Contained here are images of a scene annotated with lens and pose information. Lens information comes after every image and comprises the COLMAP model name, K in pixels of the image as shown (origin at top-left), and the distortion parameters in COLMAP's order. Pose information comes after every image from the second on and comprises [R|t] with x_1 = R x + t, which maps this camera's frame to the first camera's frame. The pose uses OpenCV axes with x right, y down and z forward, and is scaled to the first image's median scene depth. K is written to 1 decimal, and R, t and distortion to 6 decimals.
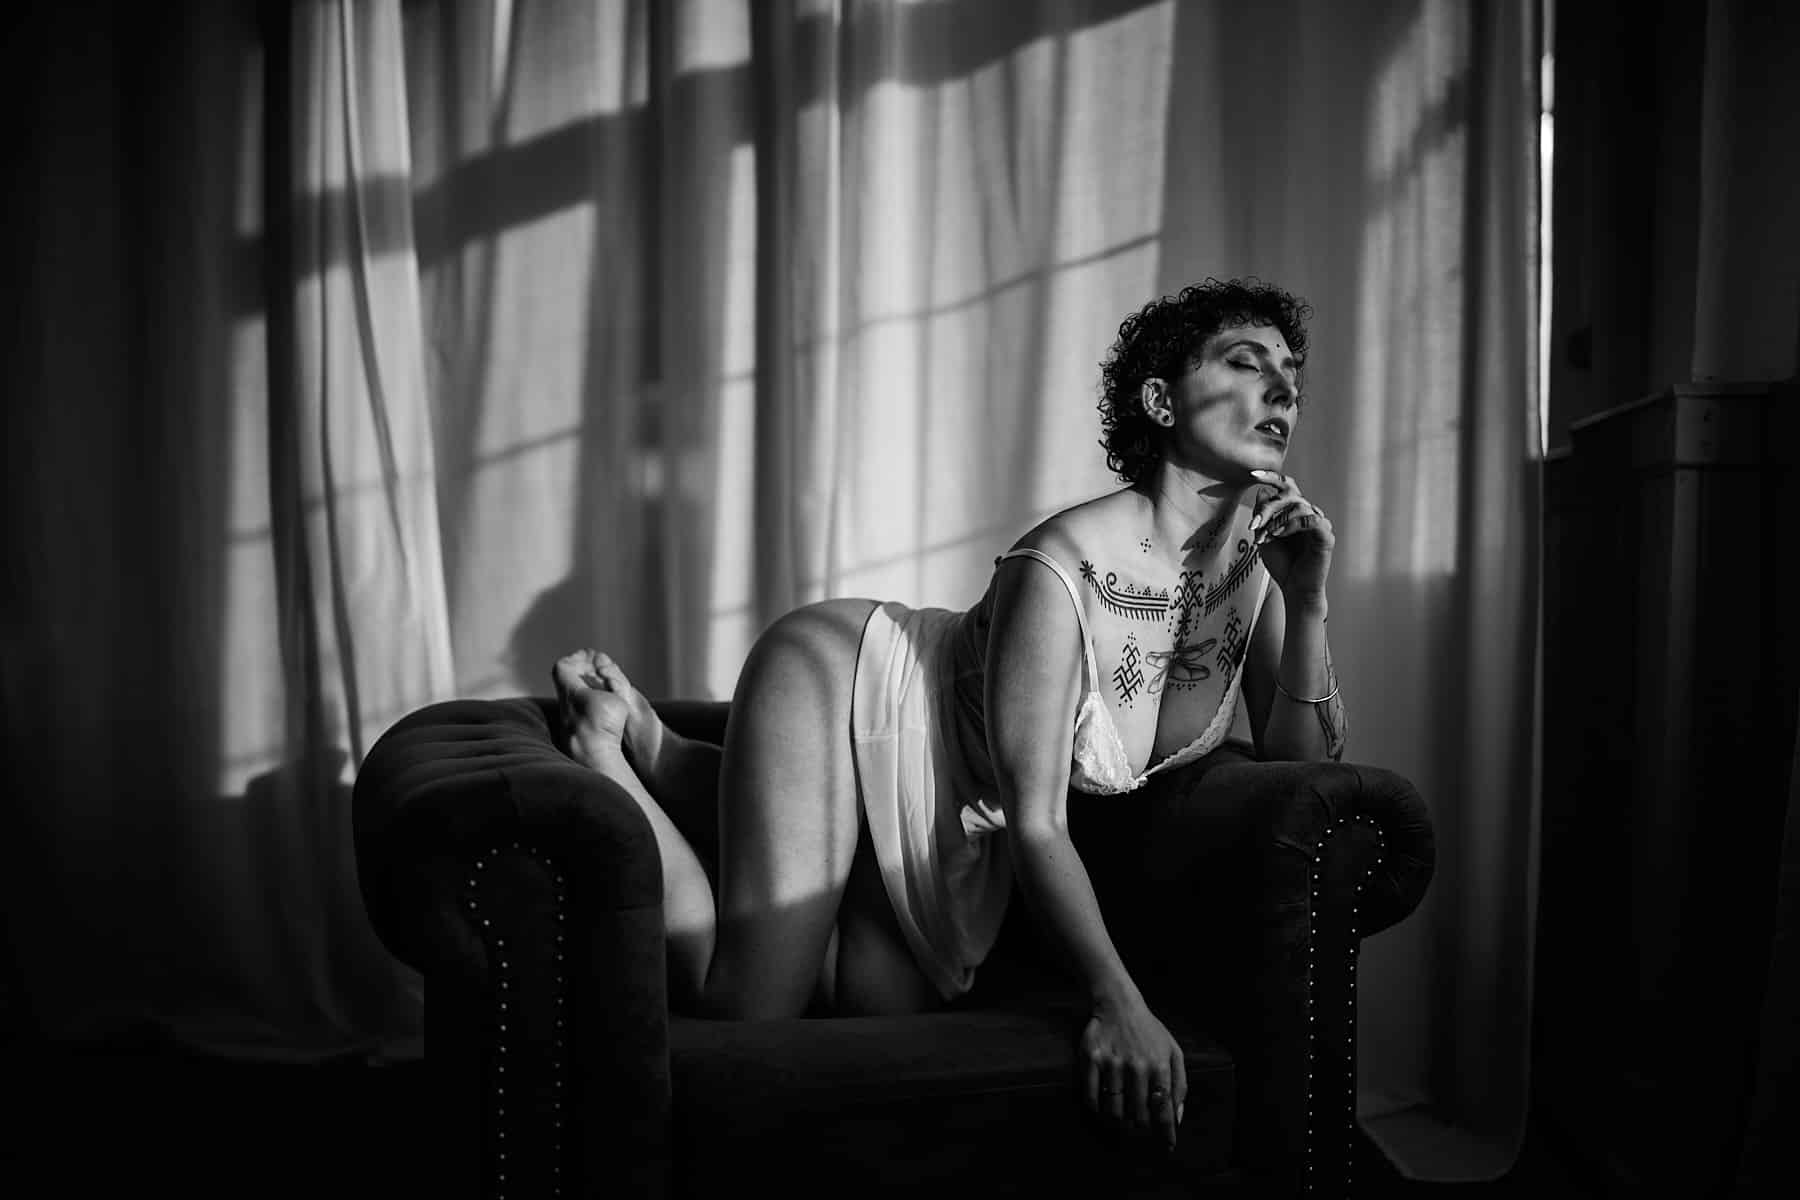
lens RADIAL K [[1750.0, 0, 900.0], [0, 1750.0, 600.0], [0, 0, 1]] dist [-0.013108, 0.003920]
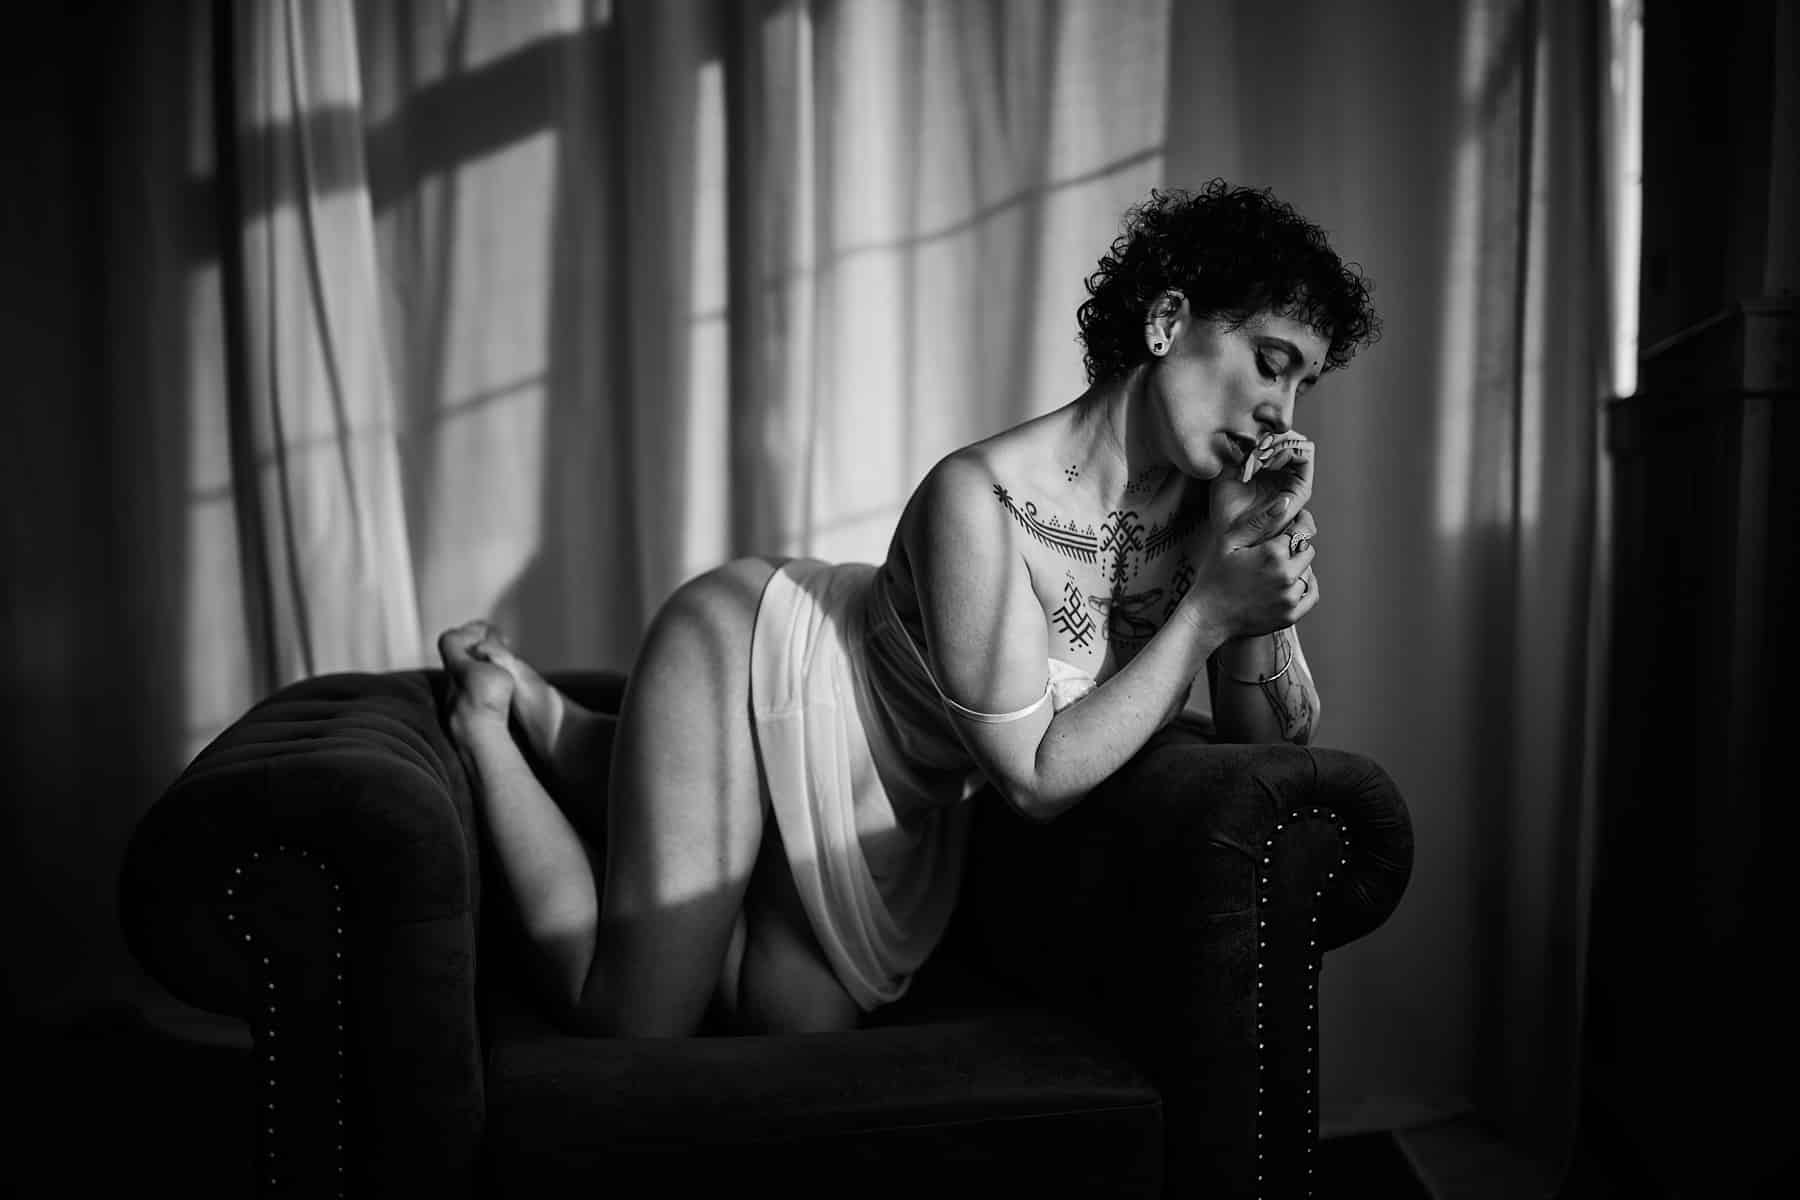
lens RADIAL K [[1750.0, 0, 900.0], [0, 1750.0, 600.0], [0, 0, 1]] dist [-0.013108, 0.003920]
pose [[0.997121, -0.006977, -0.075500, 0.079037], [0.008872, 0.999653, 0.024794, -0.000278], [0.075301, -0.025393, 0.996837, 0.089875]]
